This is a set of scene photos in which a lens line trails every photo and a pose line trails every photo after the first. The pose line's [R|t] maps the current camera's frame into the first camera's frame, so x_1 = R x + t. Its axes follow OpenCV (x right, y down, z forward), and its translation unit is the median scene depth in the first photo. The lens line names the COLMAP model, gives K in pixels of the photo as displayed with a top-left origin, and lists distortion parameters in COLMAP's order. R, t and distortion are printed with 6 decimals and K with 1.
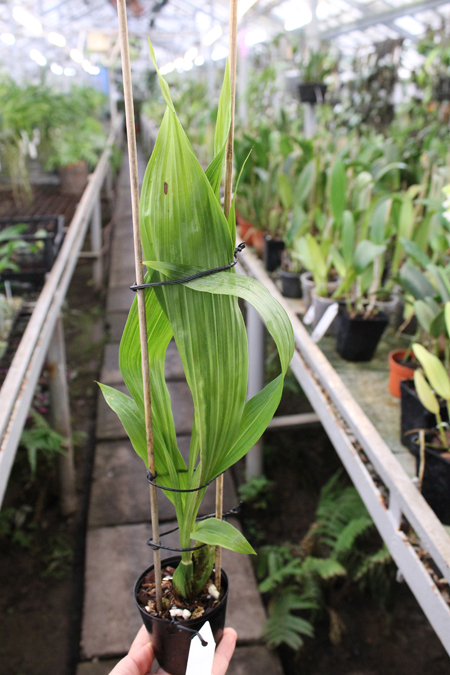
lens RADIAL K [[609.8, 0, 225.0], [0, 609.8, 337.5], [0, 0, 1]] dist [-0.150983, 0.140112]
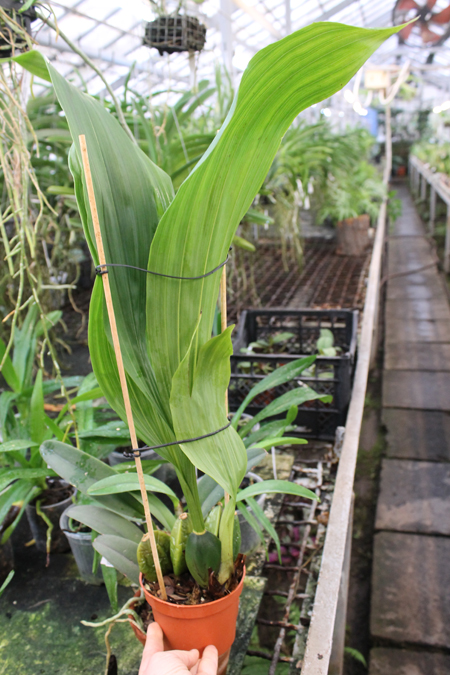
lens RADIAL K [[609.8, 0, 225.0], [0, 609.8, 337.5], [0, 0, 1]] dist [-0.150983, 0.140112]
pose [[0.916804, 0.078199, -0.391607, -0.053733], [-0.103420, 0.993678, -0.043694, -0.049685], [0.385714, 0.080559, 0.919094, 0.126647]]
